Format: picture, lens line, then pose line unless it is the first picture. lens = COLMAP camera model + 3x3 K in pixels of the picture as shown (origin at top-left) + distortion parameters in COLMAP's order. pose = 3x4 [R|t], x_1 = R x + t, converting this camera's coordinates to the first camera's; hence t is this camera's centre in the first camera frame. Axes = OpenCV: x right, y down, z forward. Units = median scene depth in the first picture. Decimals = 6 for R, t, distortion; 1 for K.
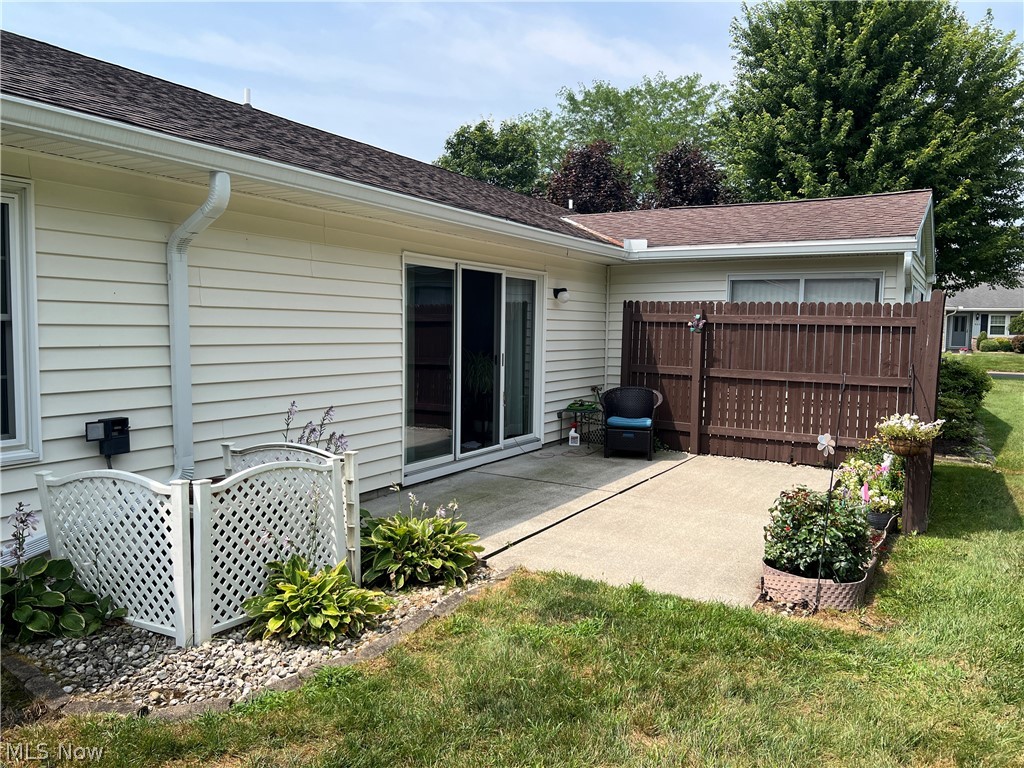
lens RADIAL K [[783.7, 0, 522.1], [0, 783.7, 385.1], [0, 0, 1]] dist [0.059874, -0.075932]
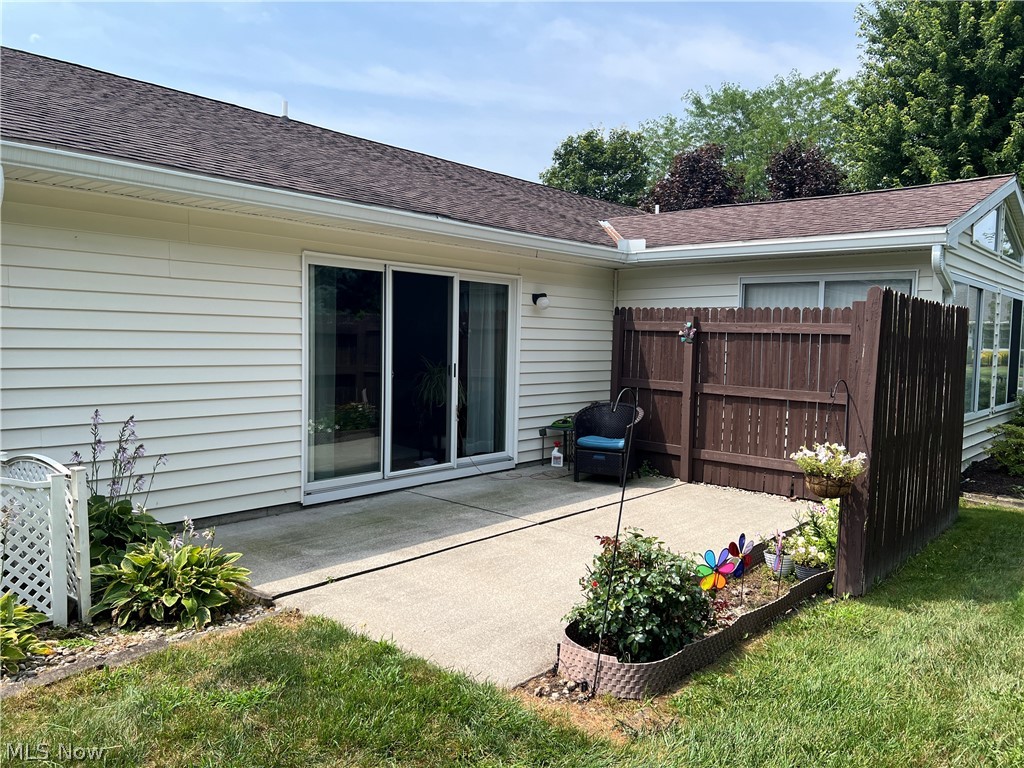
lens RADIAL K [[783.7, 0, 521.3], [0, 783.7, 381.1], [0, 0, 1]] dist [0.059874, -0.075932]
pose [[0.980092, 0.015535, -0.197937, 0.219953], [-0.020149, 0.999570, -0.021320, -0.001748], [0.197520, 0.024883, 0.979983, 0.109332]]
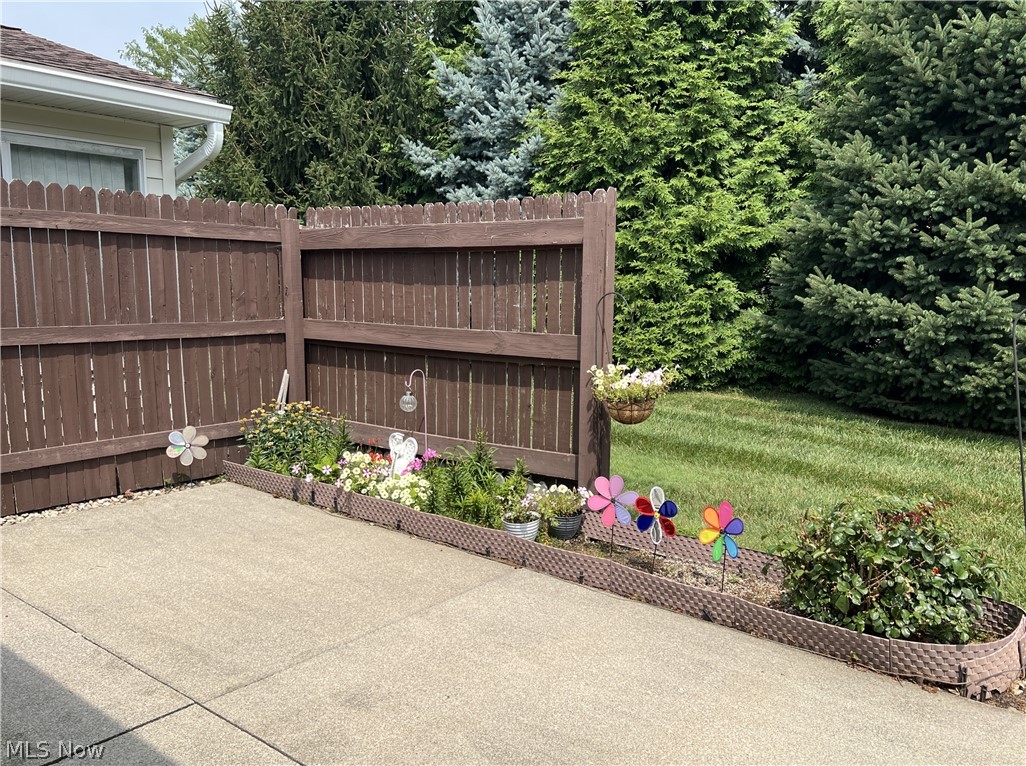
lens RADIAL K [[785.2, 0, 519.0], [0, 785.2, 385.7], [0, 0, 1]] dist [0.059874, -0.075932]
pose [[0.162662, -0.143544, 0.976185, -0.128820], [0.063207, 0.988845, 0.134873, -0.028914], [-0.984655, 0.039763, 0.169920, 0.627609]]
